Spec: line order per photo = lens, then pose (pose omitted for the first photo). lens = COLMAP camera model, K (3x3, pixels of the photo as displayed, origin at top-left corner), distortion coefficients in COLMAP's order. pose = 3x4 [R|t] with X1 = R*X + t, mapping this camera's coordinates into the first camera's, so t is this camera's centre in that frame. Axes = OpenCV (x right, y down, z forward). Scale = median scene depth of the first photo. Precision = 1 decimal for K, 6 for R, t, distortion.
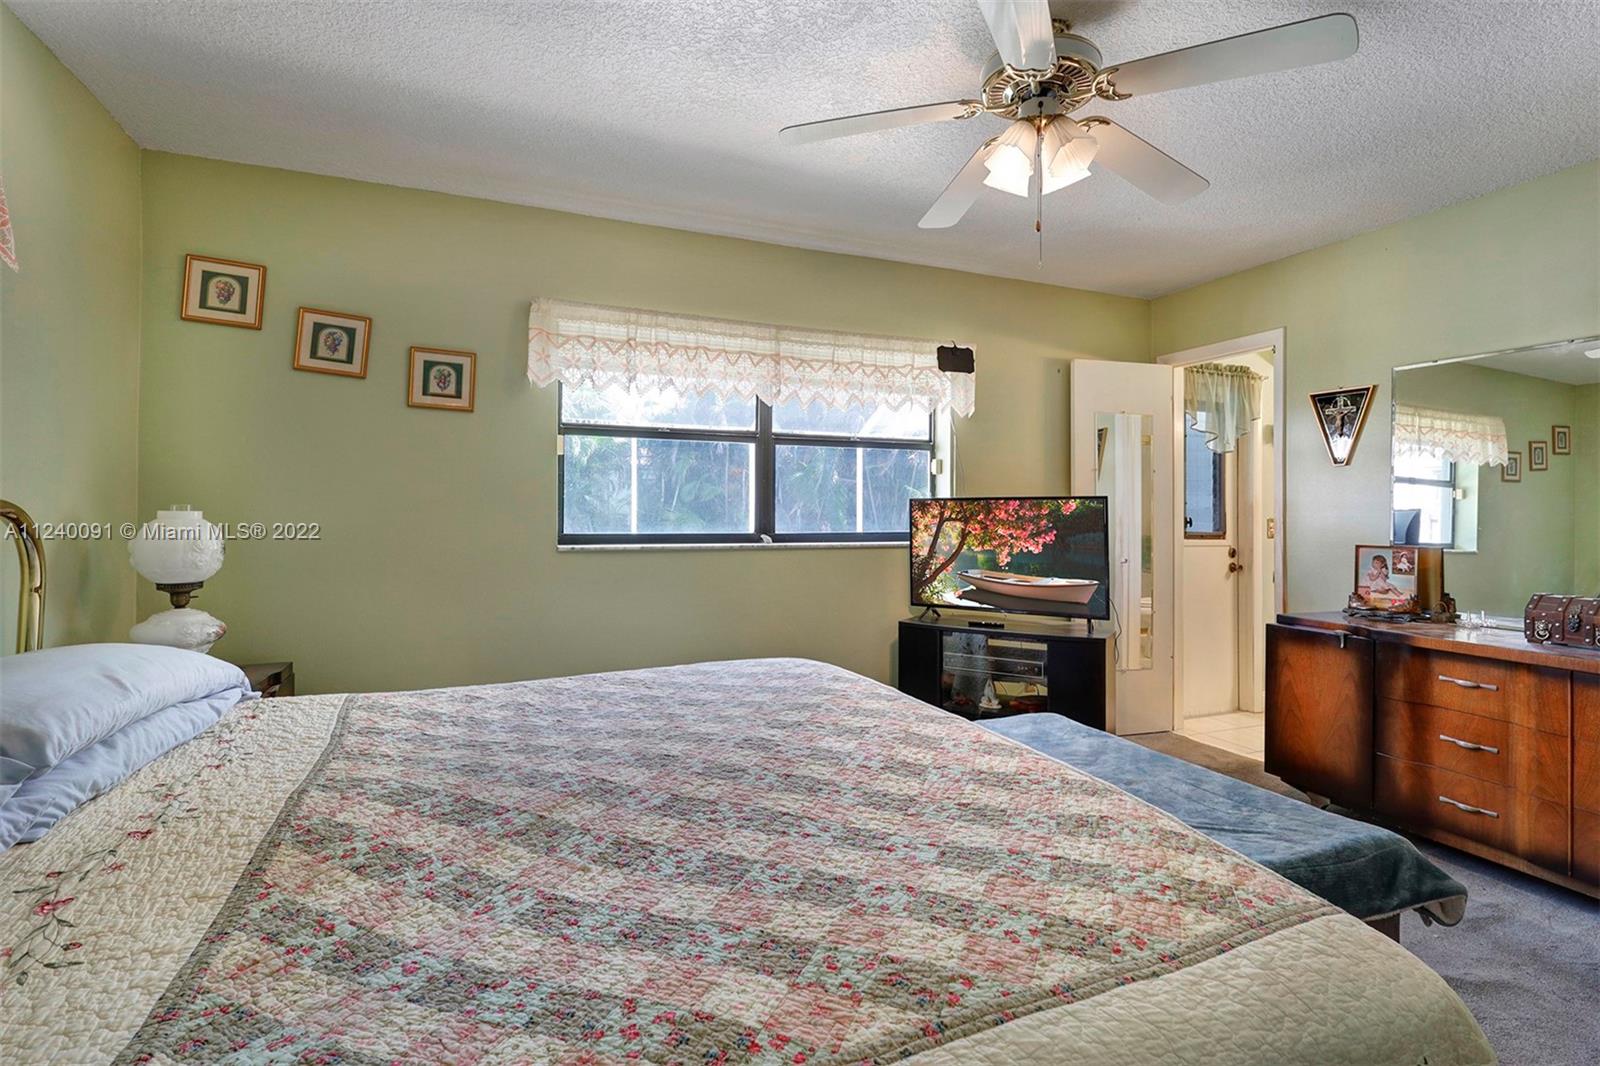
lens RADIAL K [[750.6, 0, 805.9], [0, 750.6, 521.1], [0, 0, 1]] dist [-0.000130, -0.000148]
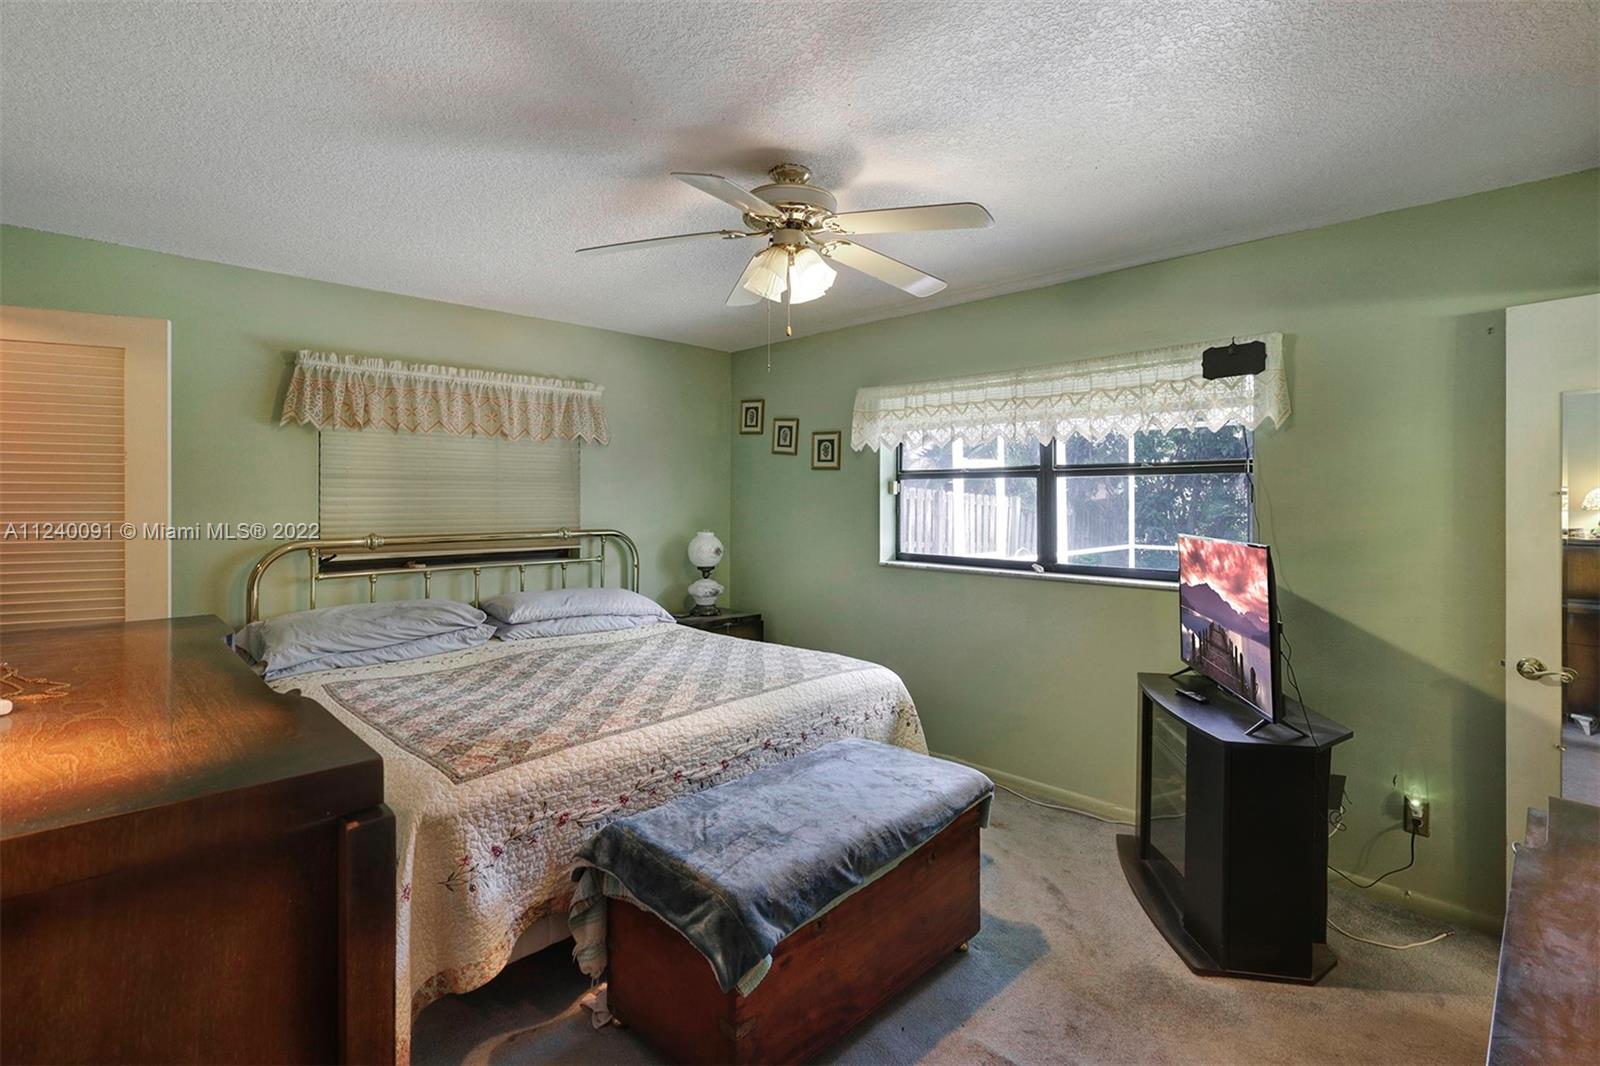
lens RADIAL K [[750.6, 0, 805.9], [0, 750.6, 521.1], [0, 0, 1]] dist [-0.000130, -0.000148]
pose [[0.382817, 0.023922, -0.923514, 0.892928], [-0.009948, 0.999713, 0.021772, -0.069986], [0.923771, 0.000853, 0.382945, 0.336302]]
